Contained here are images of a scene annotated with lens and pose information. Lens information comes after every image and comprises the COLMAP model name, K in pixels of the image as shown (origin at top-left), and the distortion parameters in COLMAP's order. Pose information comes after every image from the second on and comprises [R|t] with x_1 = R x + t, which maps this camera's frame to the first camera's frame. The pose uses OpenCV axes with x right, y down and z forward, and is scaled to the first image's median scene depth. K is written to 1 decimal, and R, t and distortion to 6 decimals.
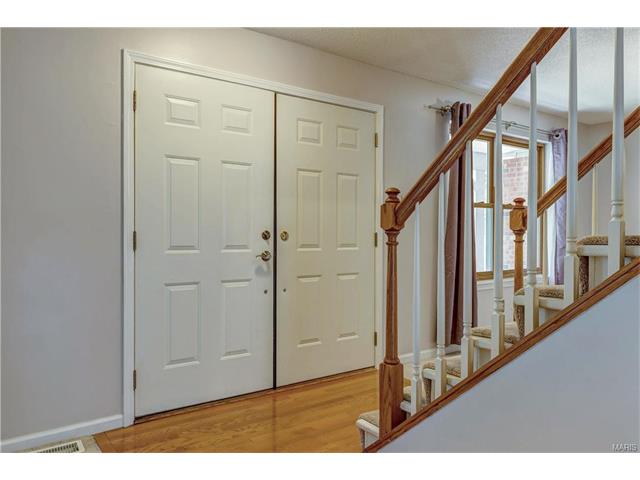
lens RADIAL K [[474.0, 0, 328.9], [0, 474.0, 237.7], [0, 0, 1]] dist [-0.006318, -0.001638]
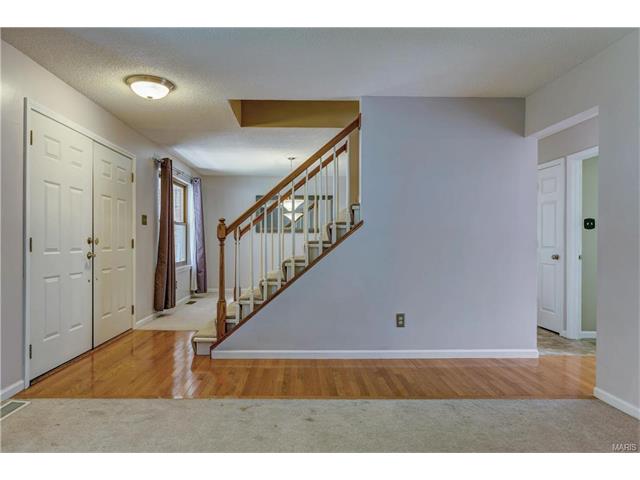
lens RADIAL K [[403.3, 0, 299.5], [0, 403.3, 243.7], [0, 0, 1]] dist [0.001057, 0.000756]
pose [[0.586475, -0.005226, 0.809950, -0.730473], [0.004225, 0.999985, 0.003393, 0.002021], [-0.809956, 0.001432, 0.586489, -0.210206]]
